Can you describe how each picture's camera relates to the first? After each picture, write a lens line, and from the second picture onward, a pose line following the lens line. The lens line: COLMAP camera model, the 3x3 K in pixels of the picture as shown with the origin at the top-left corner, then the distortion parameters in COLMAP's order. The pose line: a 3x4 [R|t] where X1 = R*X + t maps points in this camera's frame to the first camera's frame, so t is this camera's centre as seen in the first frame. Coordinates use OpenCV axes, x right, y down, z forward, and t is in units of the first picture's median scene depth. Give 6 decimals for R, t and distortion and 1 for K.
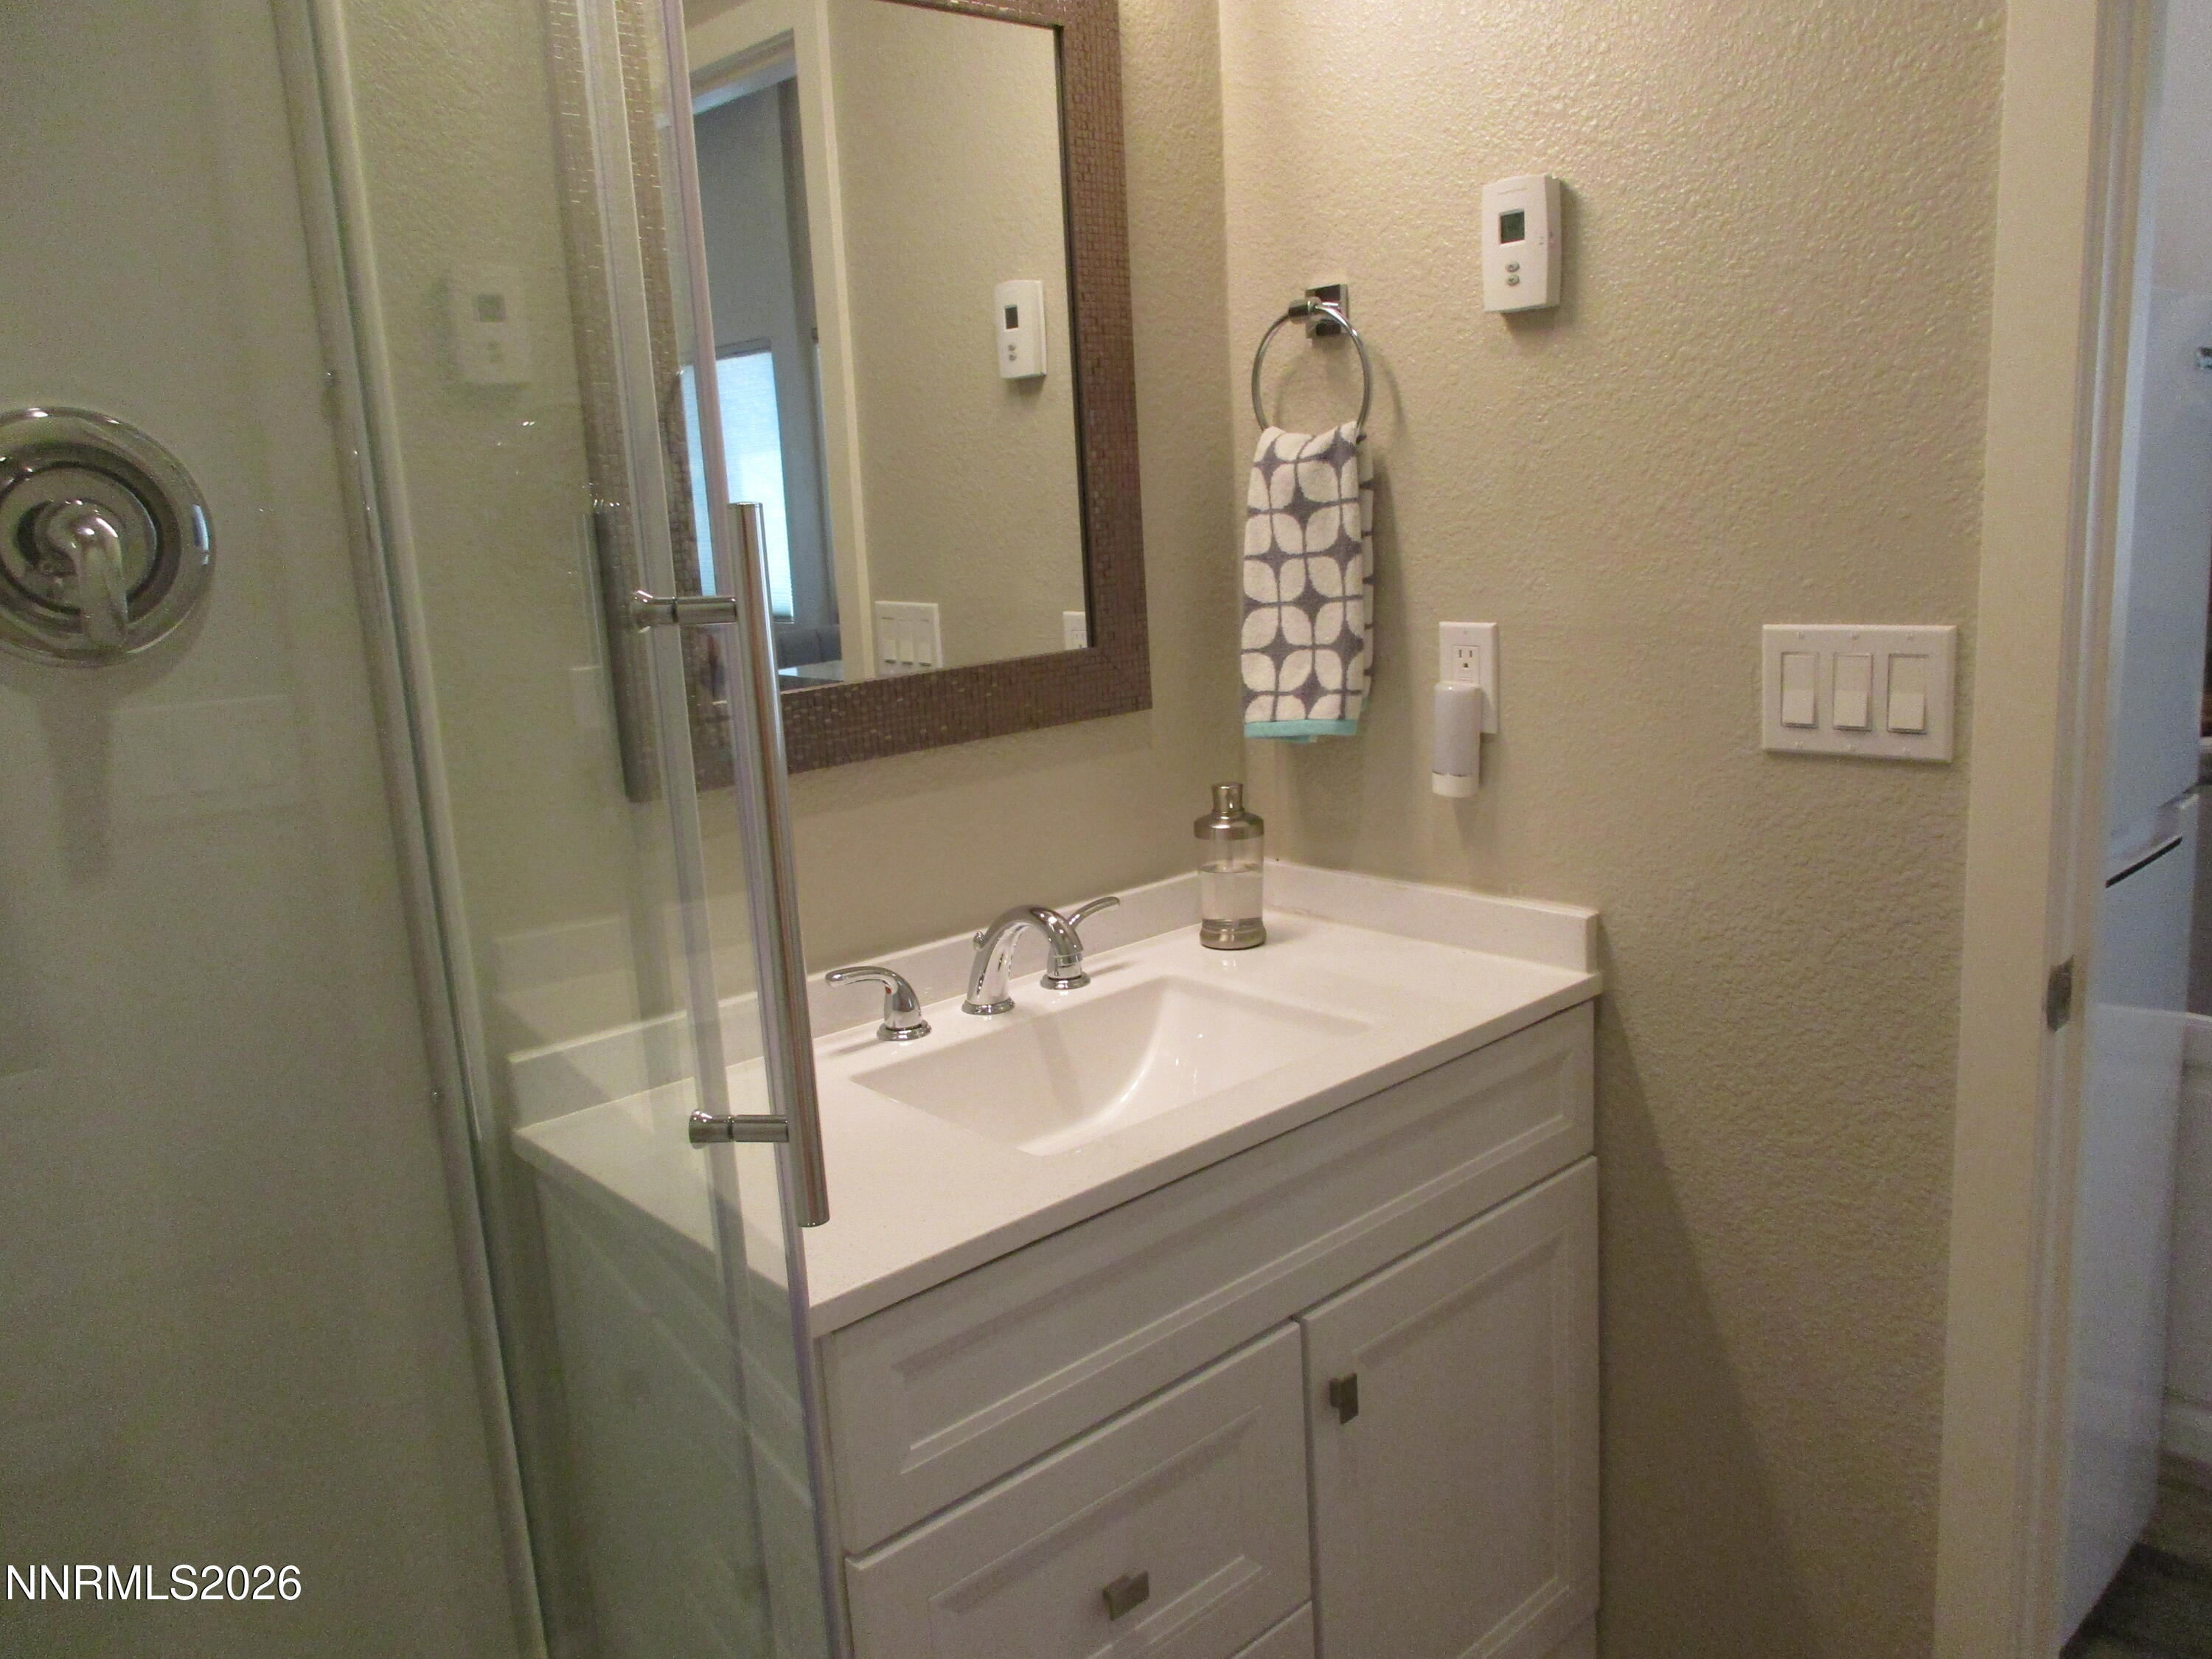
lens RADIAL K [[1648.3, 0, 1091.9], [0, 1648.3, 828.3], [0, 0, 1]] dist [0.000585, -0.001758]
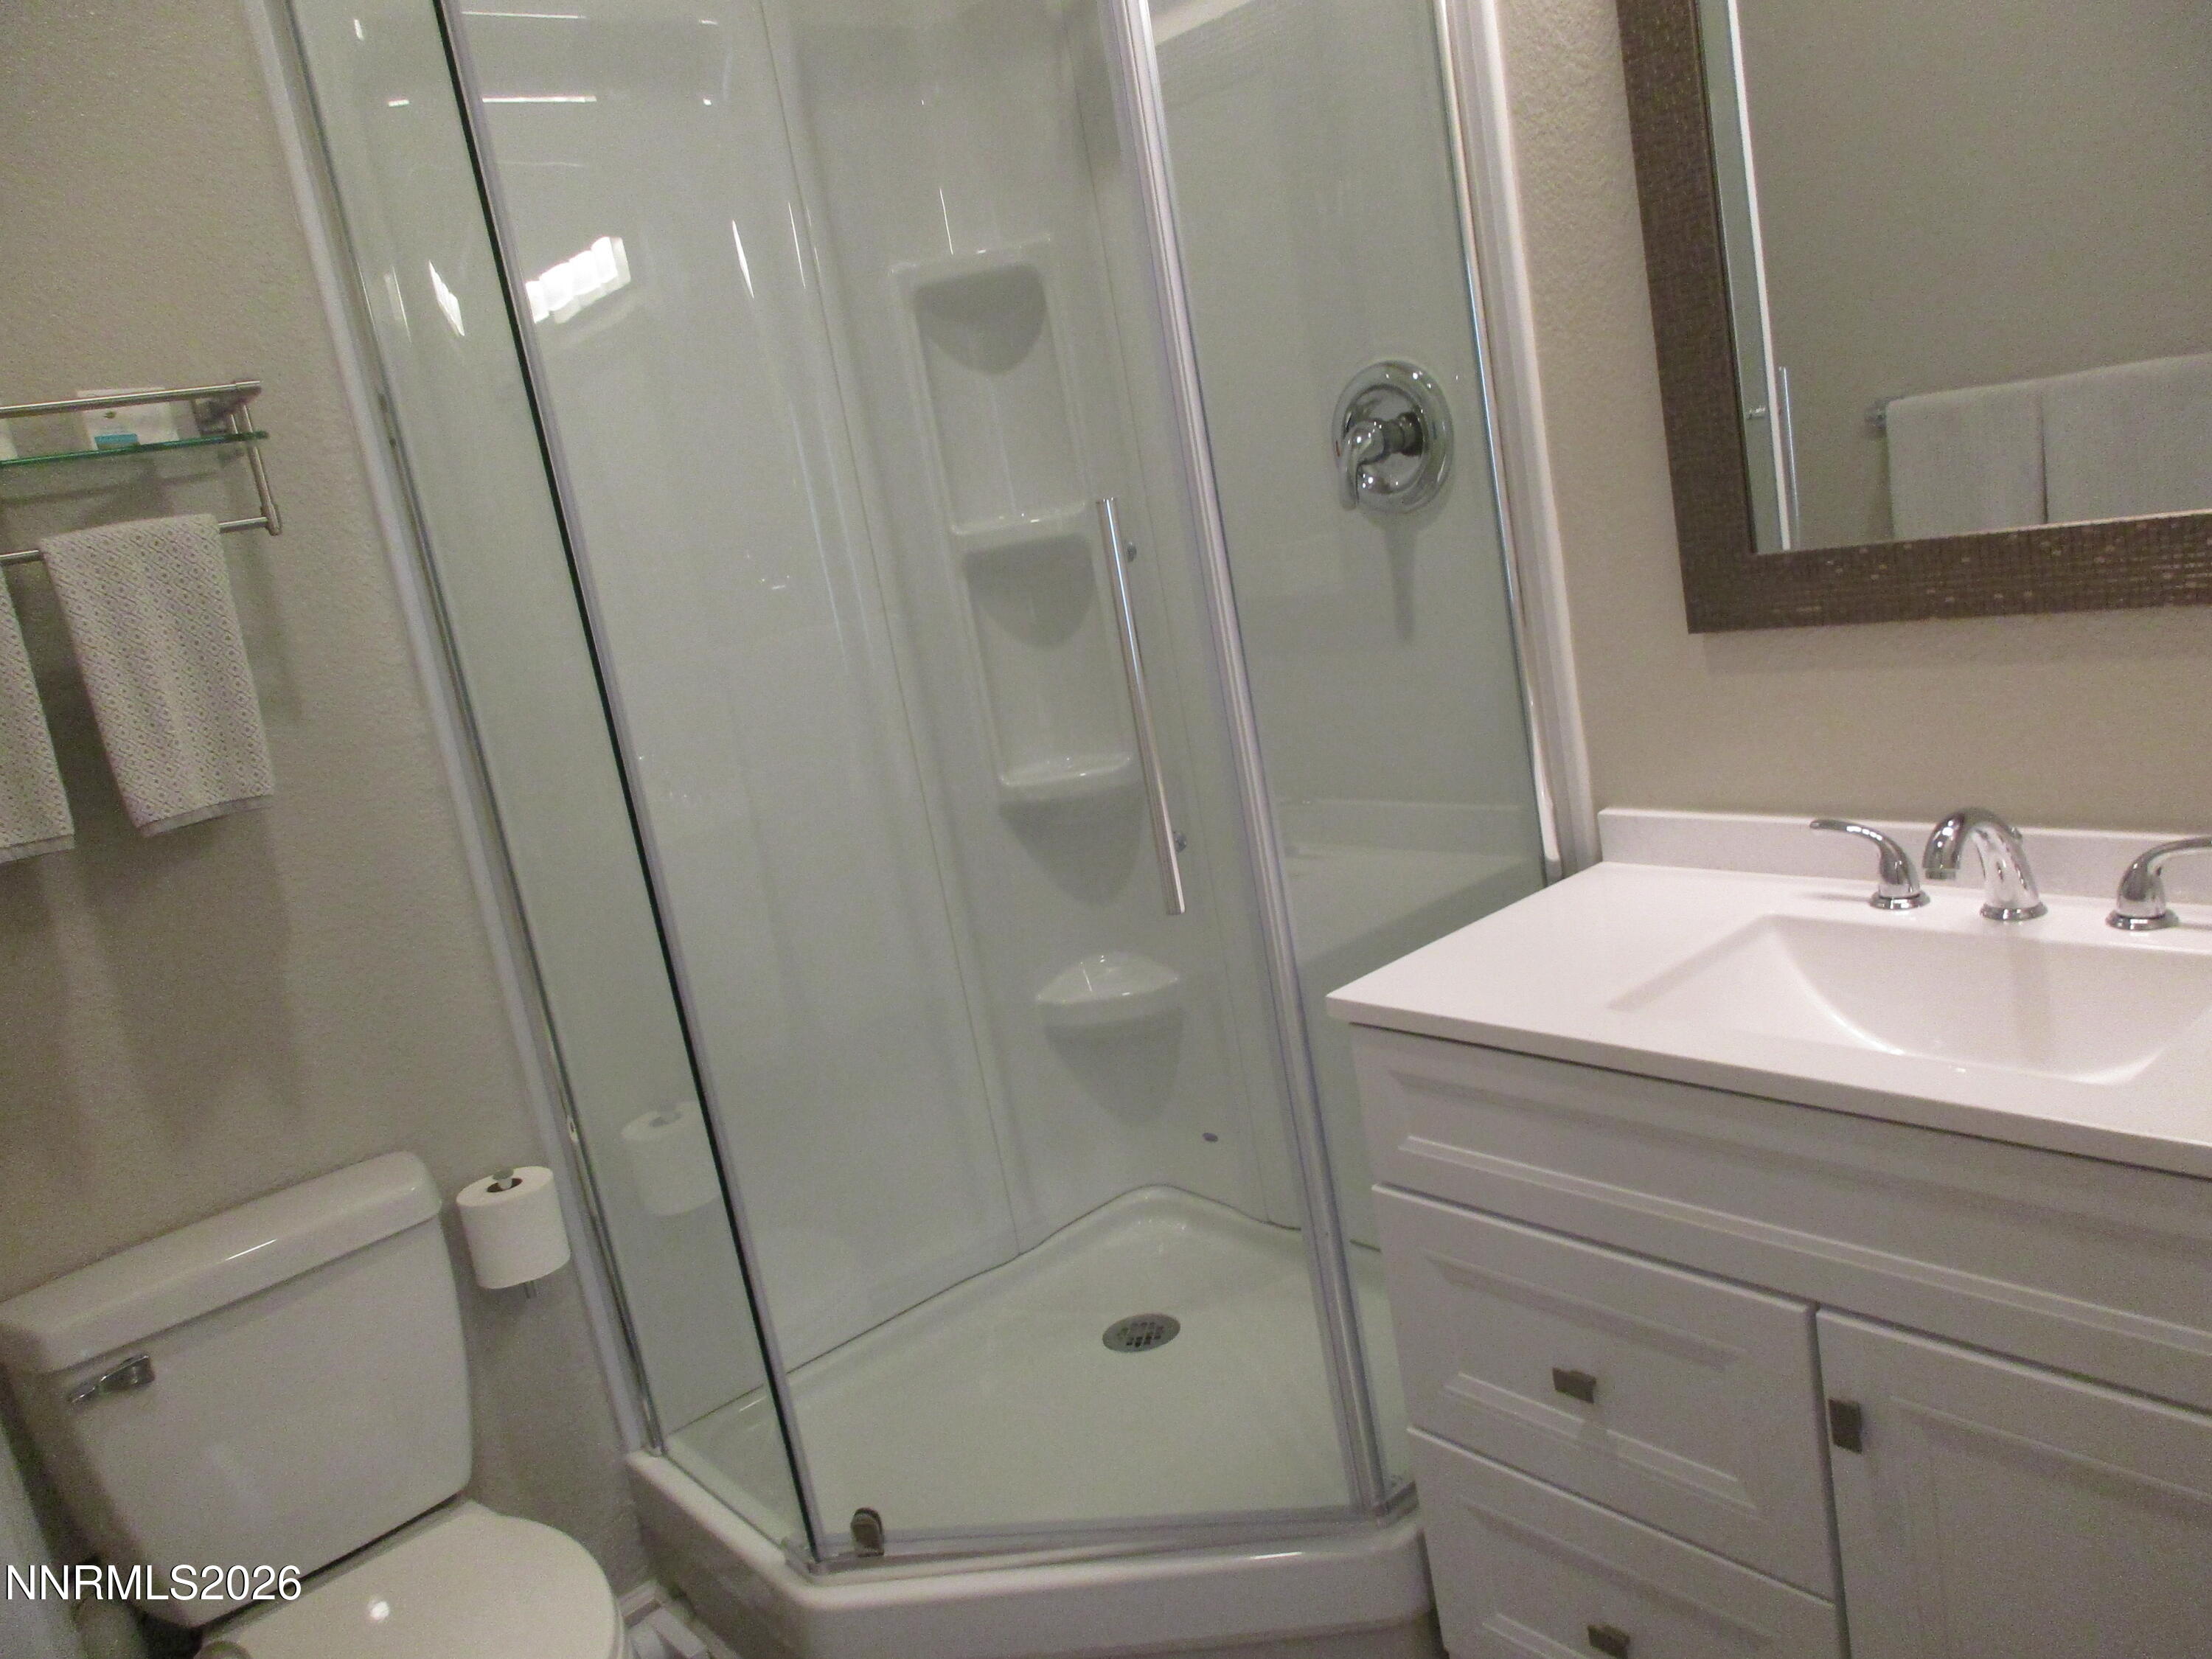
lens RADIAL K [[1648.3, 0, 1091.9], [0, 1648.3, 828.3], [0, 0, 1]] dist [0.000585, -0.001758]
pose [[-0.031185, 0.272065, -0.961773, 0.873752], [-0.006700, 0.962163, 0.272392, -0.191582], [0.999491, 0.014939, -0.028183, 0.569162]]
